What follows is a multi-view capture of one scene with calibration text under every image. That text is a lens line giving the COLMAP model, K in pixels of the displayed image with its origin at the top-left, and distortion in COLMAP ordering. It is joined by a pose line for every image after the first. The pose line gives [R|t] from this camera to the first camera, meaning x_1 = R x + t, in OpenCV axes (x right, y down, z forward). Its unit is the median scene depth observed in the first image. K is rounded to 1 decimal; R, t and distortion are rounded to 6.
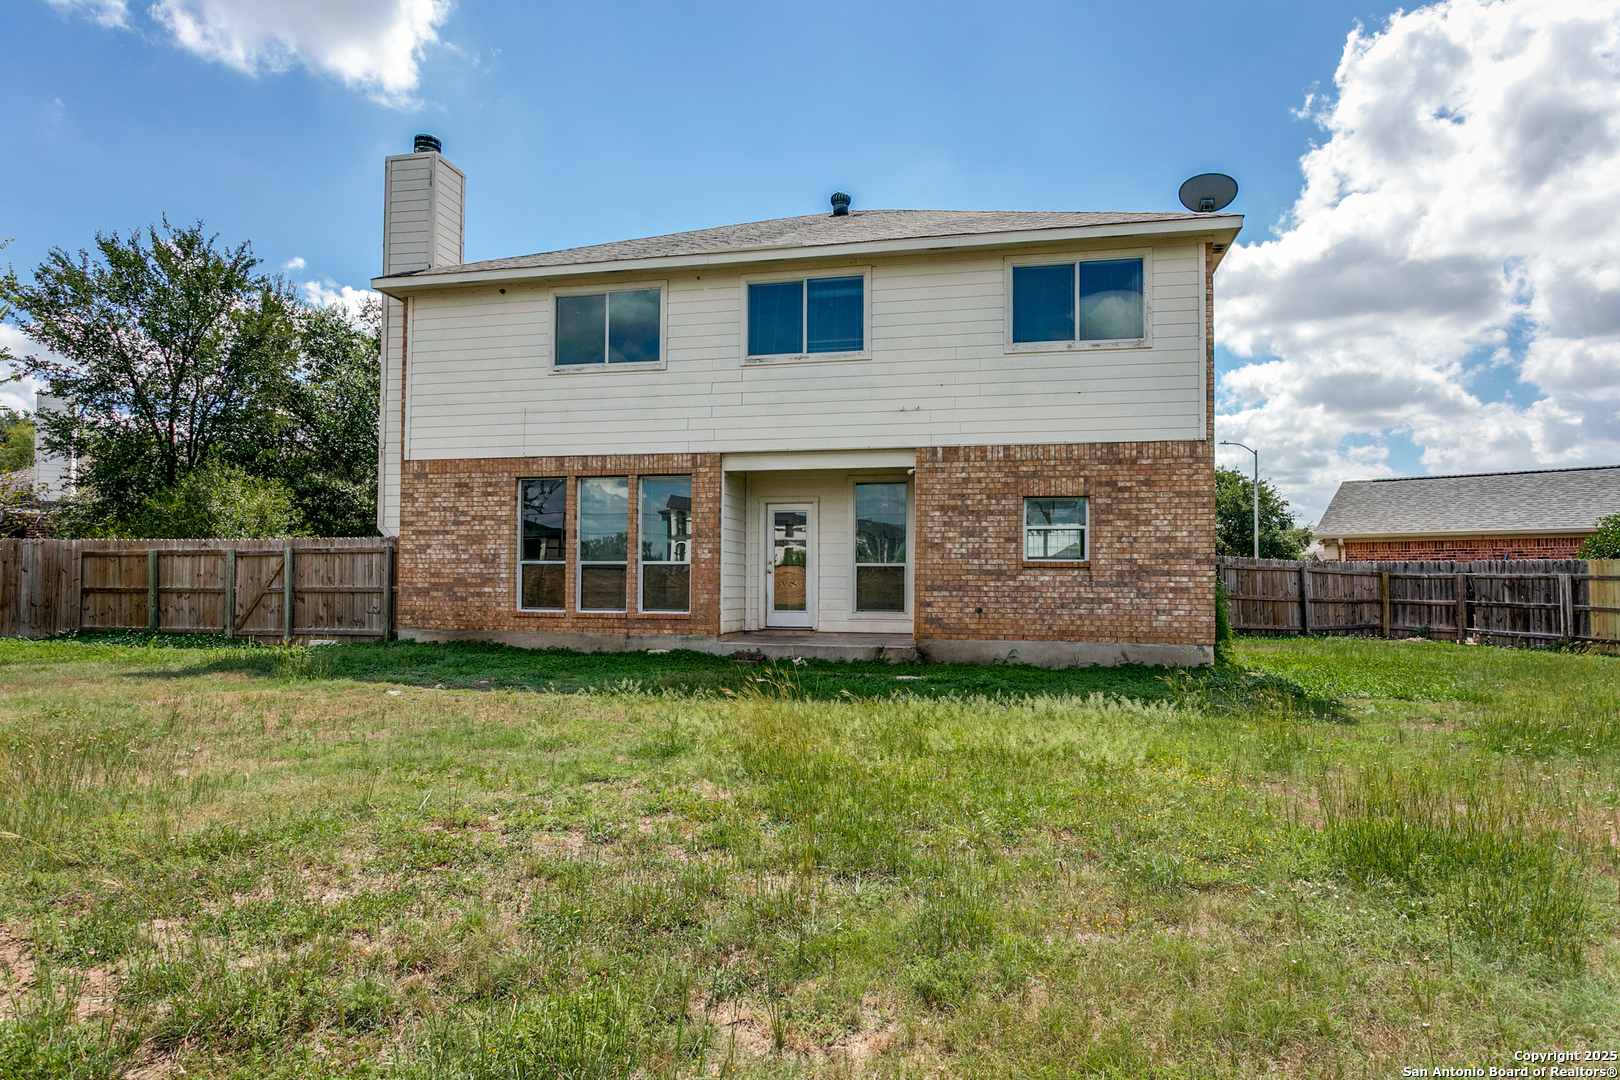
lens RADIAL K [[767.5, 0, 818.1], [0, 767.5, 550.7], [0, 0, 1]] dist [0.000766, 0.000146]
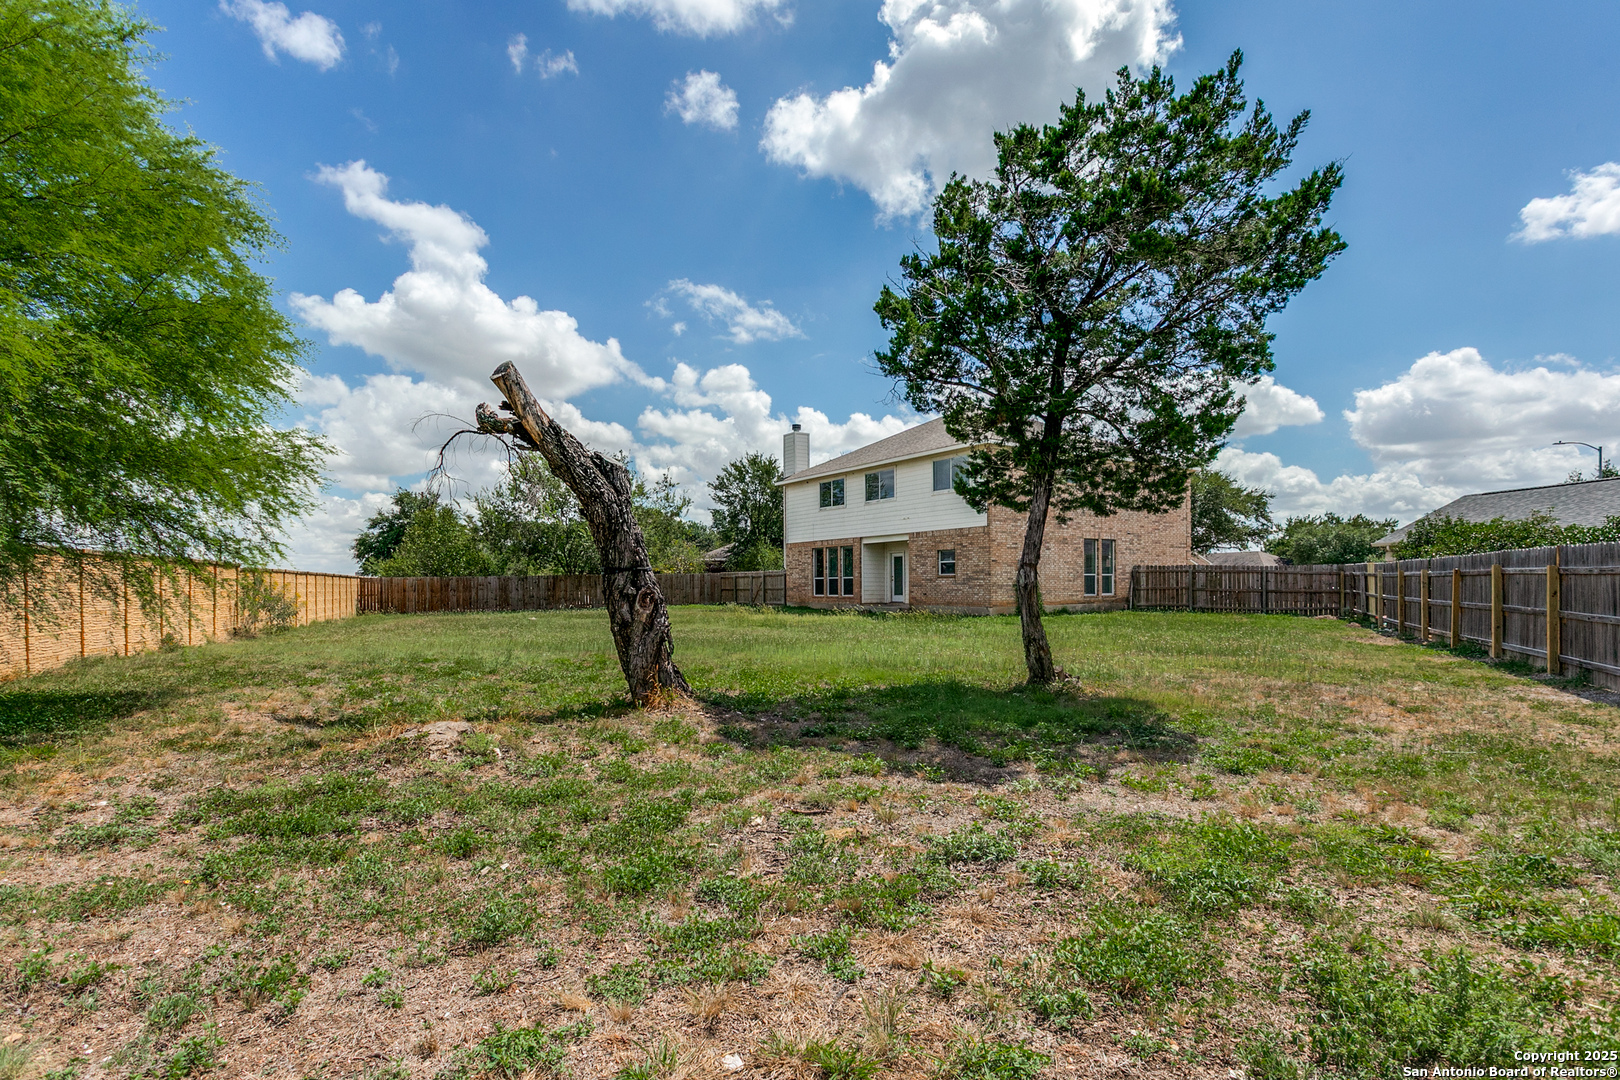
lens RADIAL K [[759.4, 0, 811.3], [0, 759.4, 560.0], [0, 0, 1]] dist [0.002463, 0.000592]
pose [[0.722715, -0.035167, -0.690251, 1.542609], [0.039317, 0.999179, -0.009740, -0.025705], [0.690027, -0.020100, 0.723504, -1.034834]]
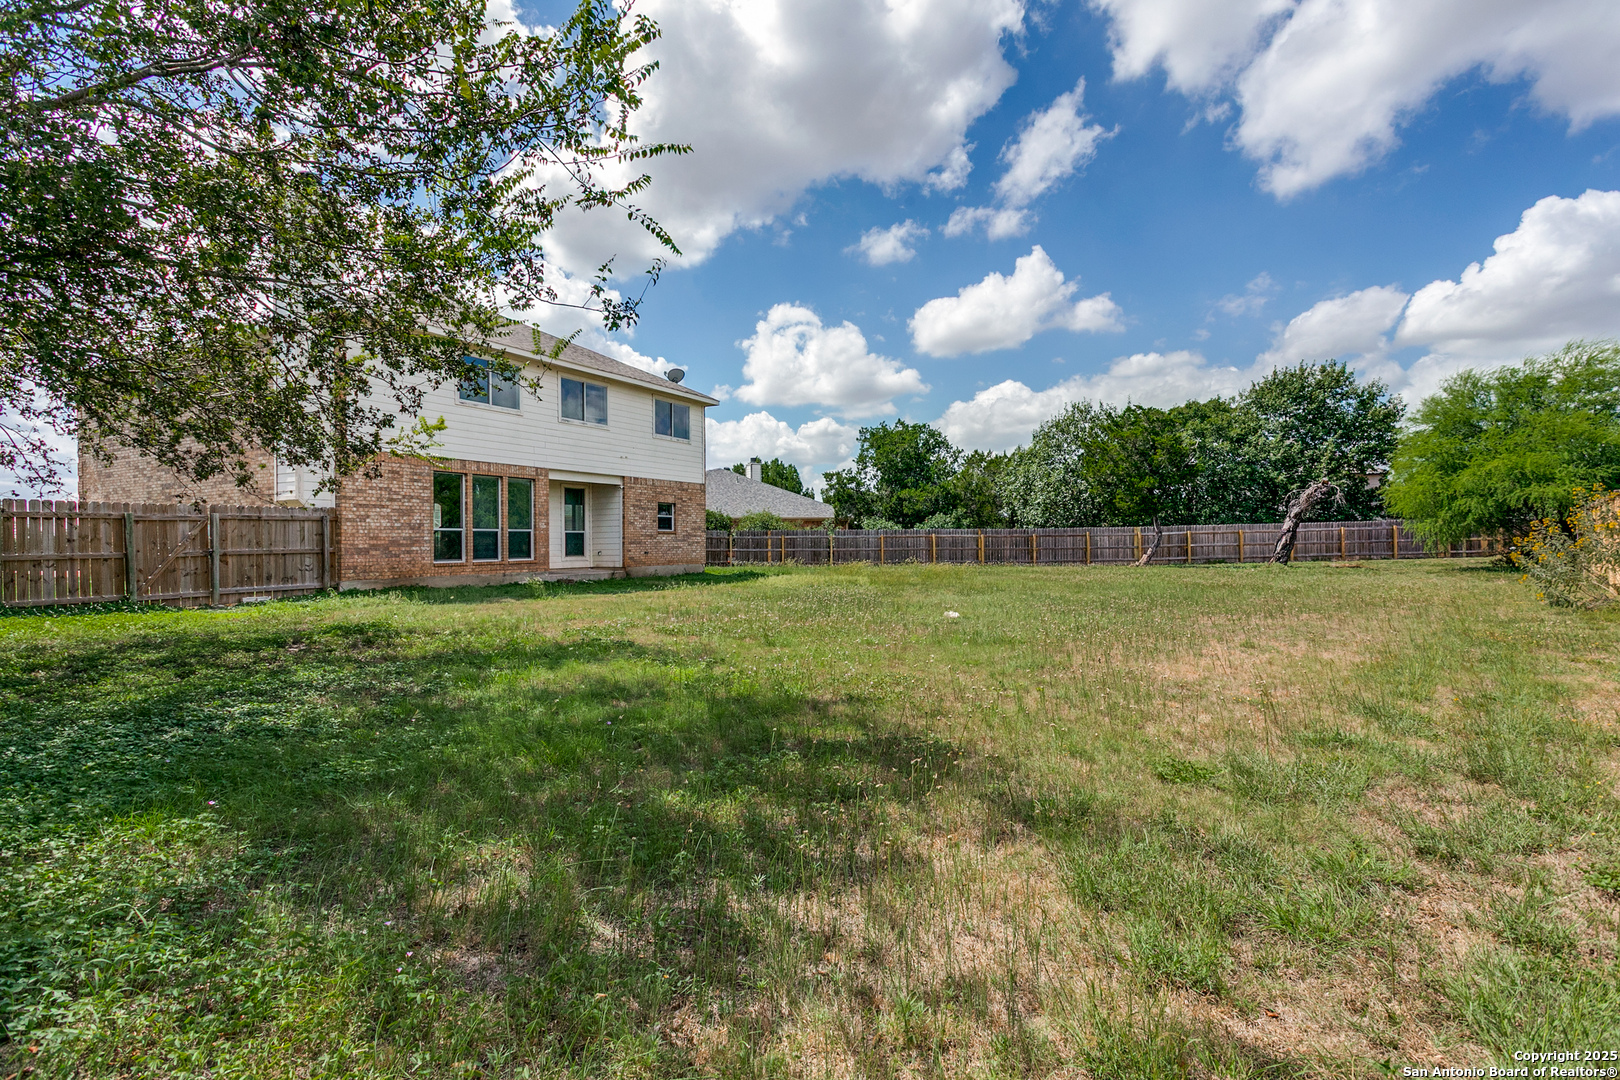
lens RADIAL K [[760.1, 0, 810.0], [0, 760.1, 540.0], [0, 0, 1]] dist [0.003149, 0.001676]
pose [[0.324577, -0.006592, 0.945836, -1.516481], [-0.021527, 0.999665, 0.014354, -0.000488], [-0.945614, -0.025020, 0.324326, -0.139115]]
